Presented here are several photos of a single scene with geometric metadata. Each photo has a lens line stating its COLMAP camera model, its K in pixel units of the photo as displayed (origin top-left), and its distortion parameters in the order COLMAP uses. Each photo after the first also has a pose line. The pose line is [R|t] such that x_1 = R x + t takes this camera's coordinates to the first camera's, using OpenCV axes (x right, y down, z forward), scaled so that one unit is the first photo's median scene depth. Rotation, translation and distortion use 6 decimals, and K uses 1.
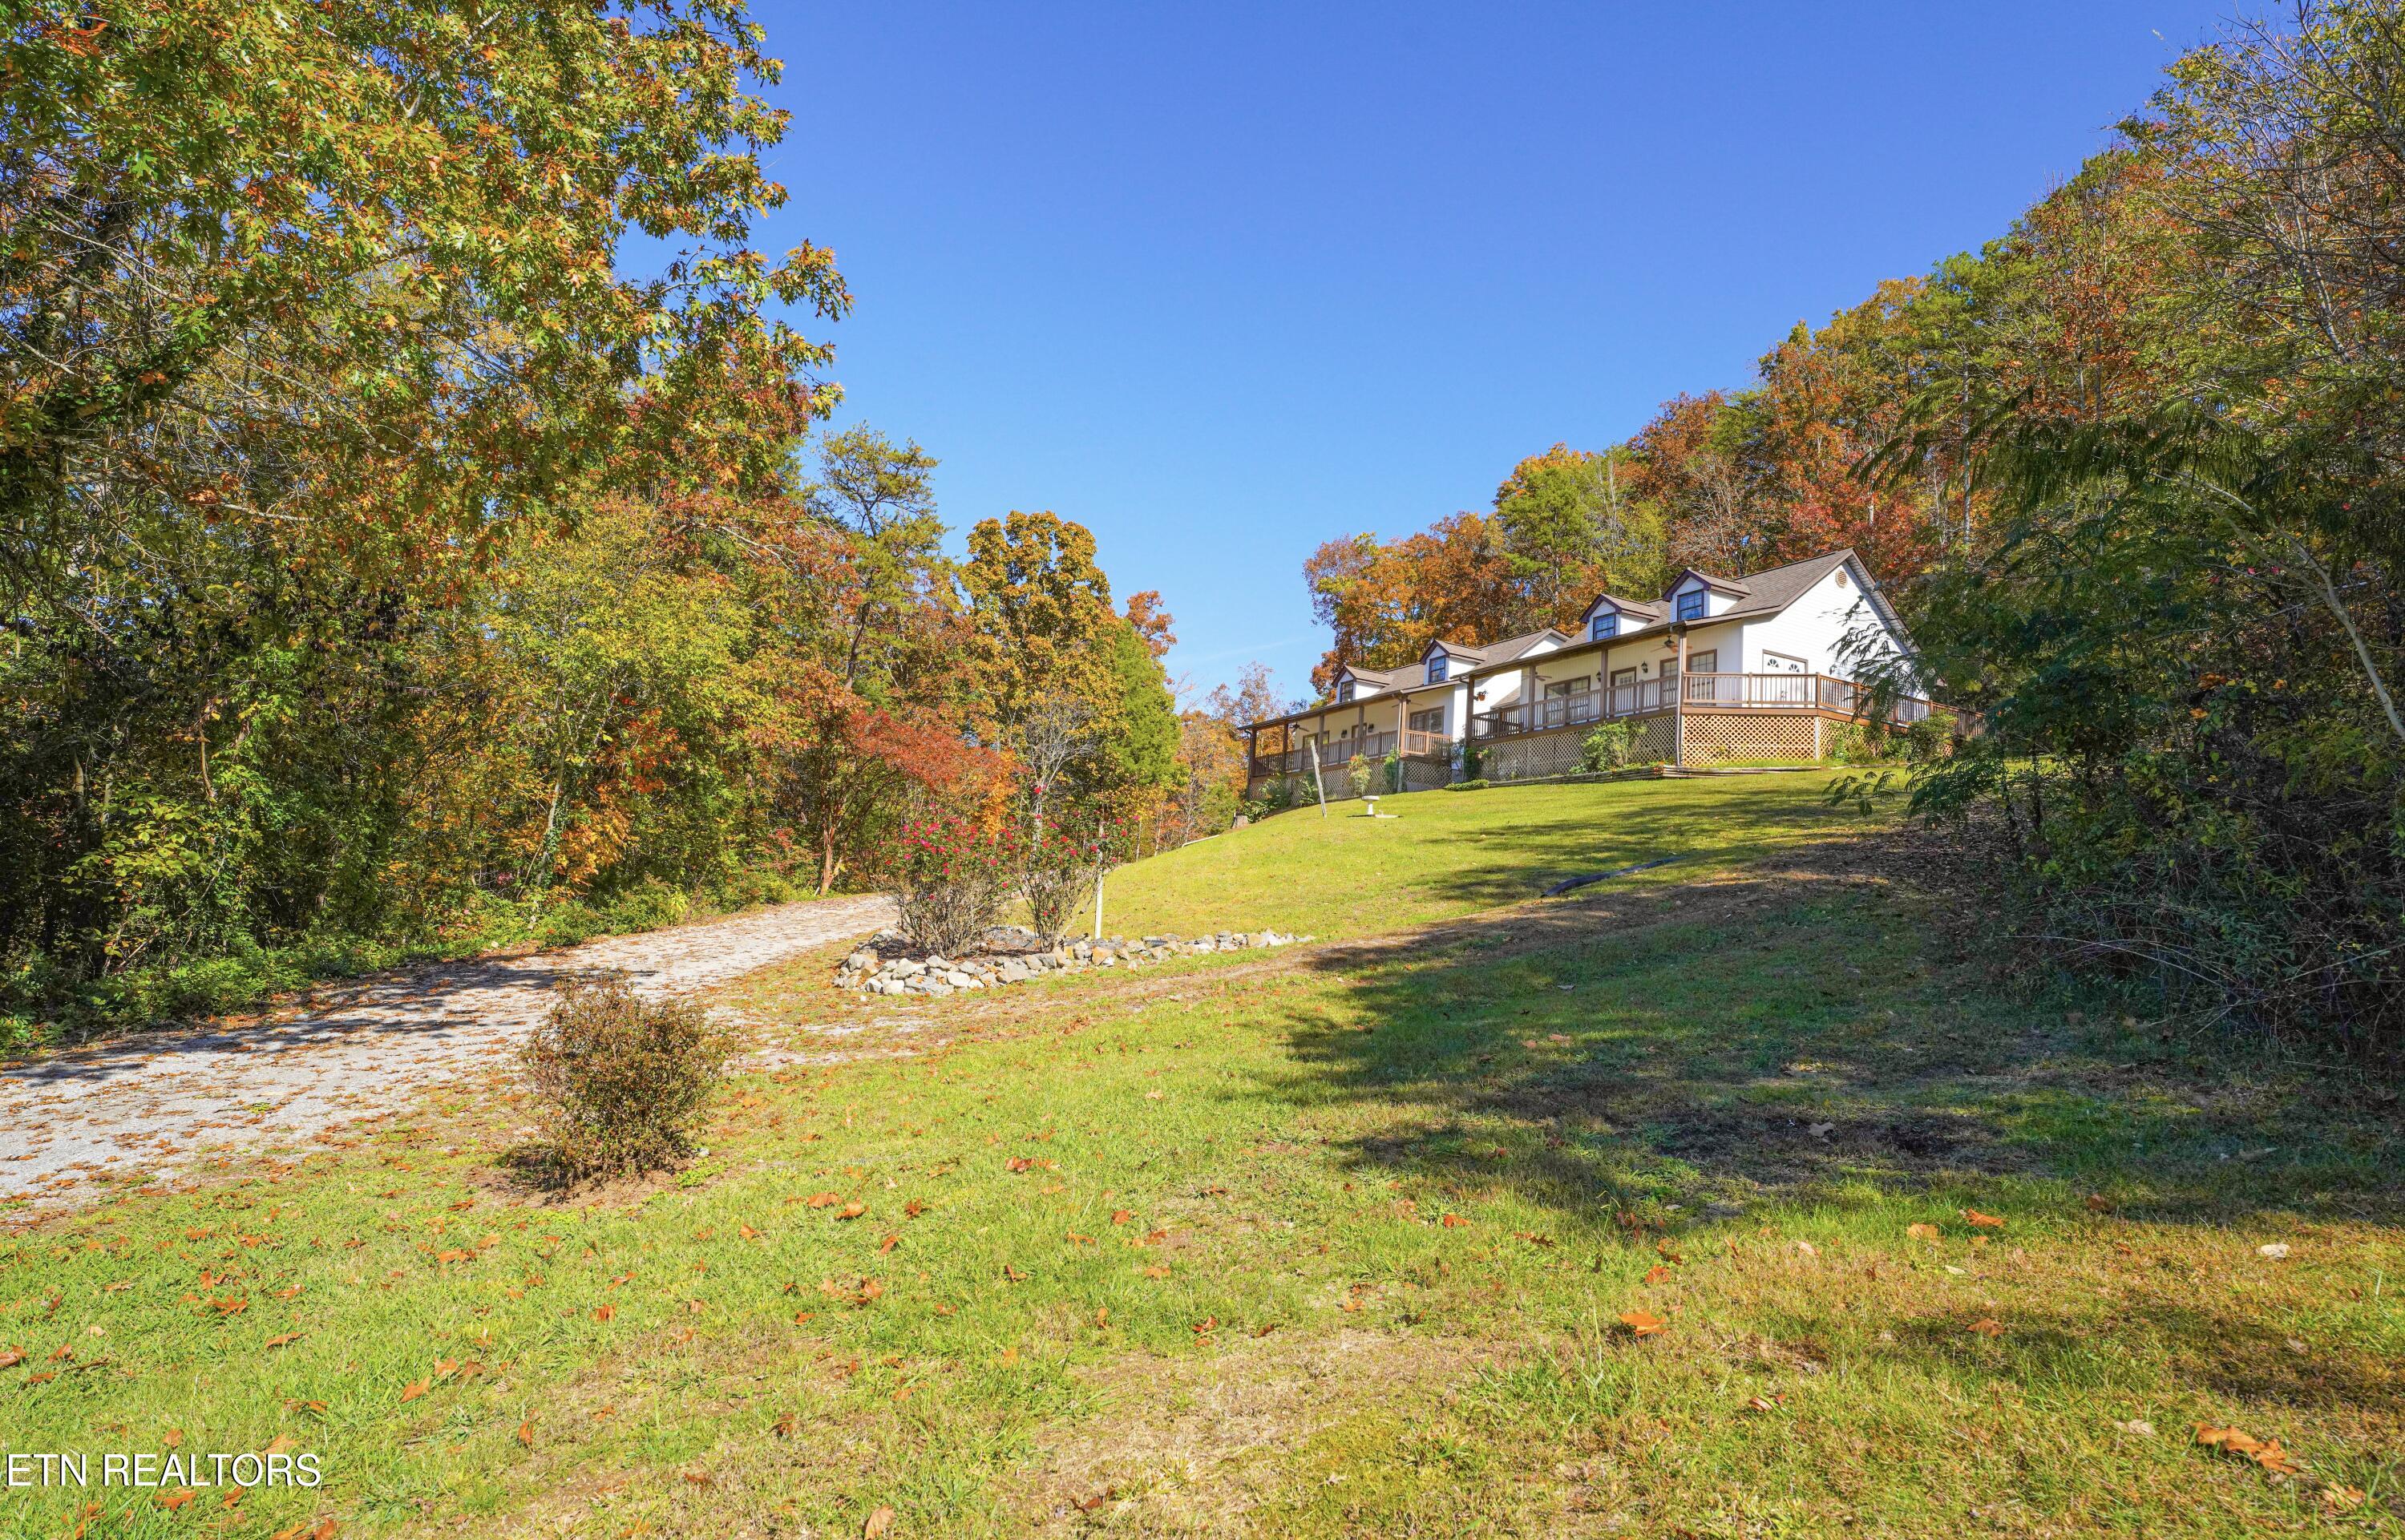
lens RADIAL K [[1291.7, 0, 1186.4], [0, 1291.7, 770.3], [0, 0, 1]] dist [0.001816, 0.000237]
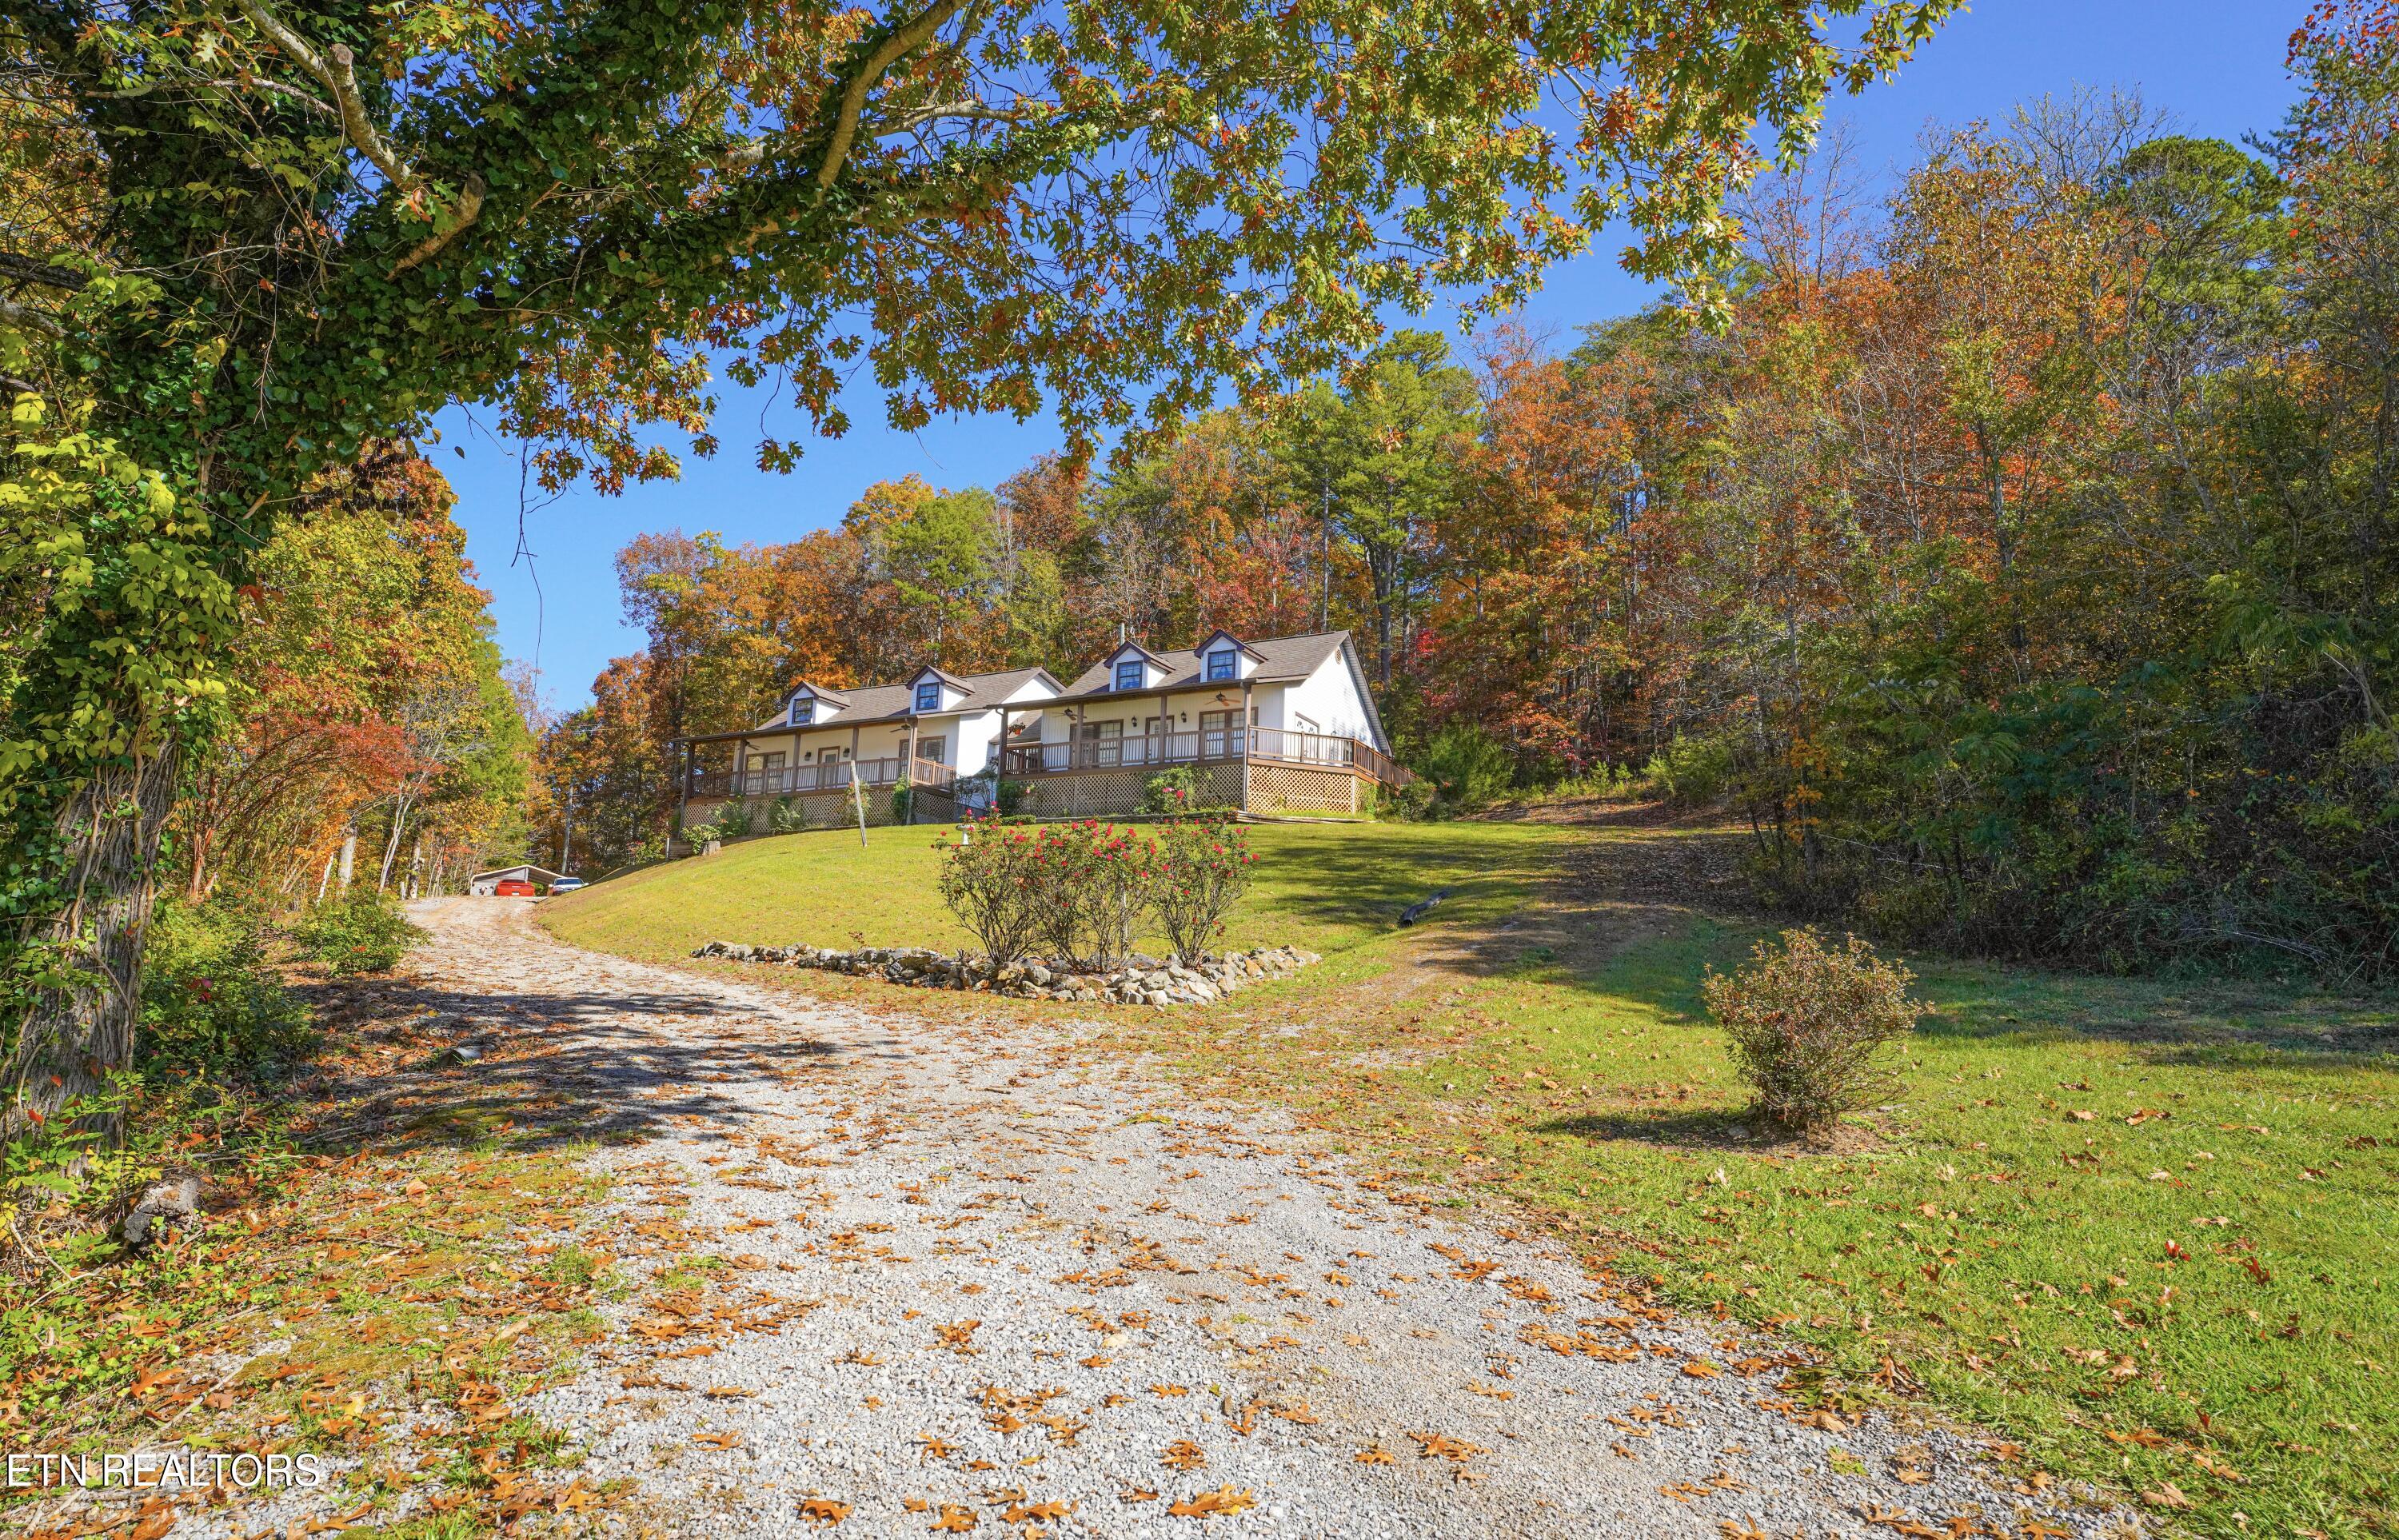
lens RADIAL K [[1384.9, 0, 1203.9], [0, 1384.9, 777.1], [0, 0, 1]] dist [0.004894, 0.001581]
pose [[0.827096, 0.071933, 0.557438, -0.260291], [-0.057354, 0.997401, -0.043609, 0.017731], [-0.559126, 0.004098, 0.829072, 0.057024]]
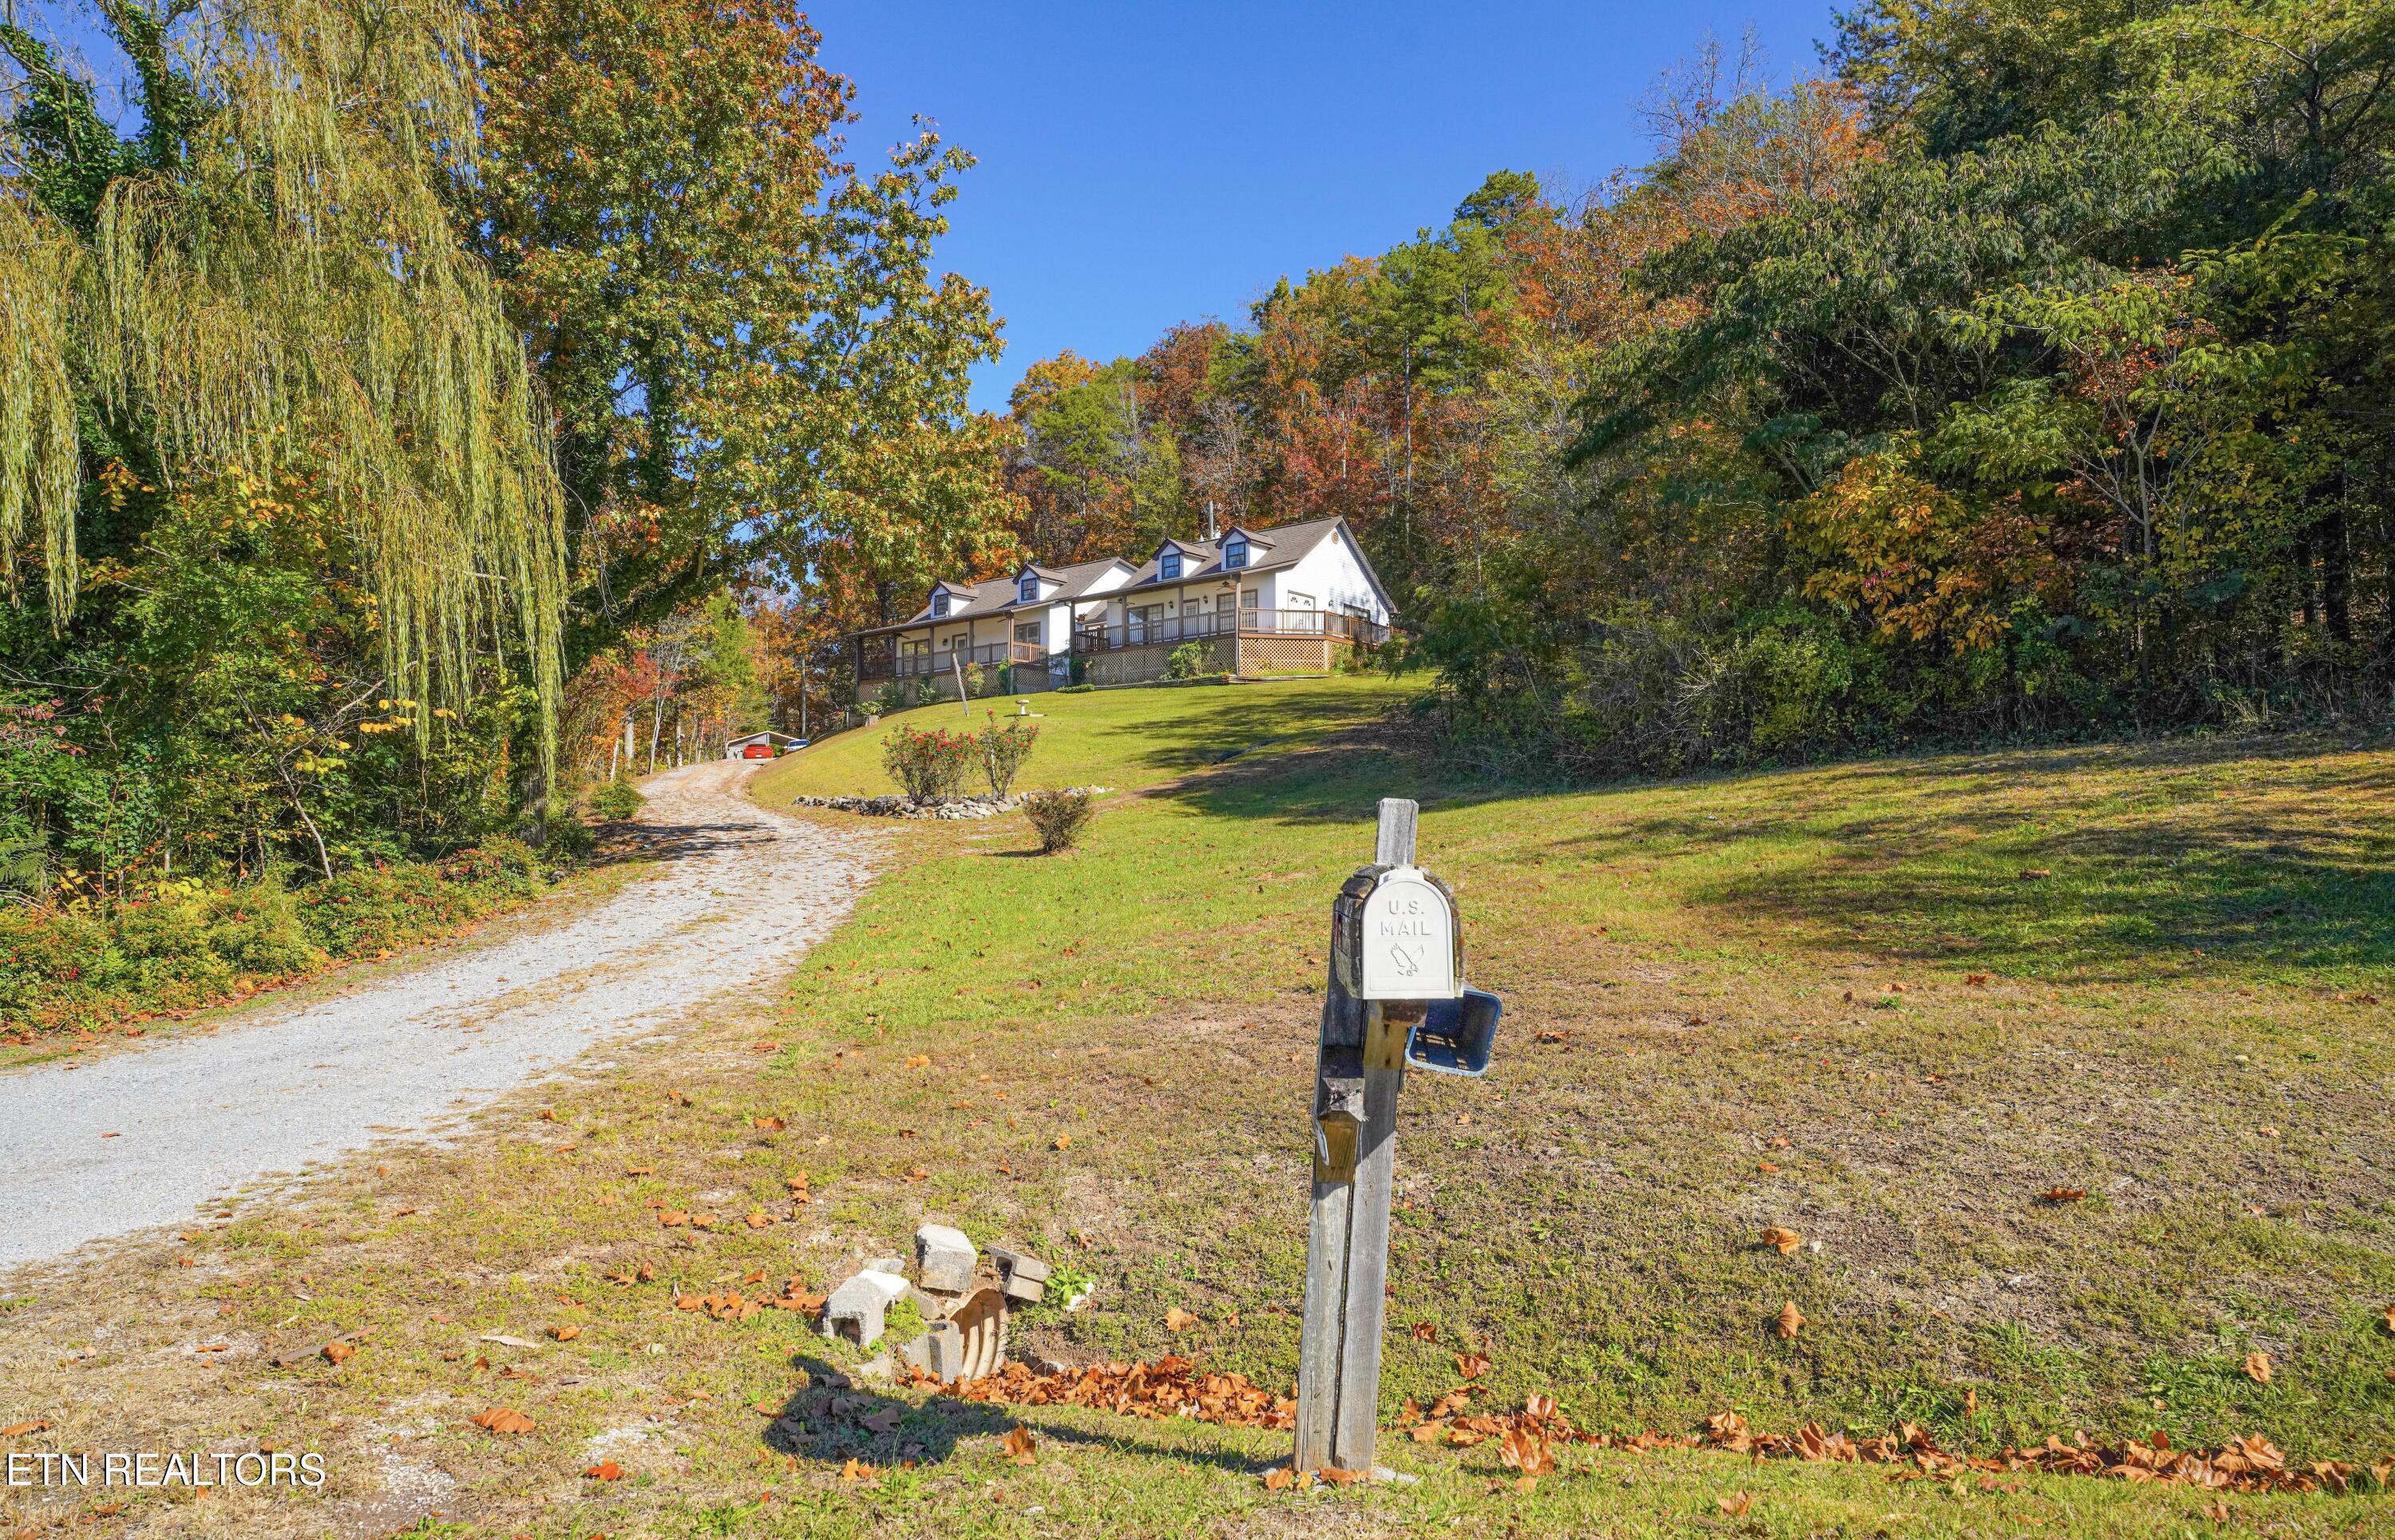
lens RADIAL K [[1444.9, 0, 1196.5], [0, 1444.9, 774.5], [0, 0, 1]] dist [0.007373, -0.000078]
pose [[0.918028, -0.039059, 0.394587, -0.258340], [0.005258, 0.996248, 0.086383, -0.028467], [-0.396481, -0.077228, 0.914789, -0.391365]]
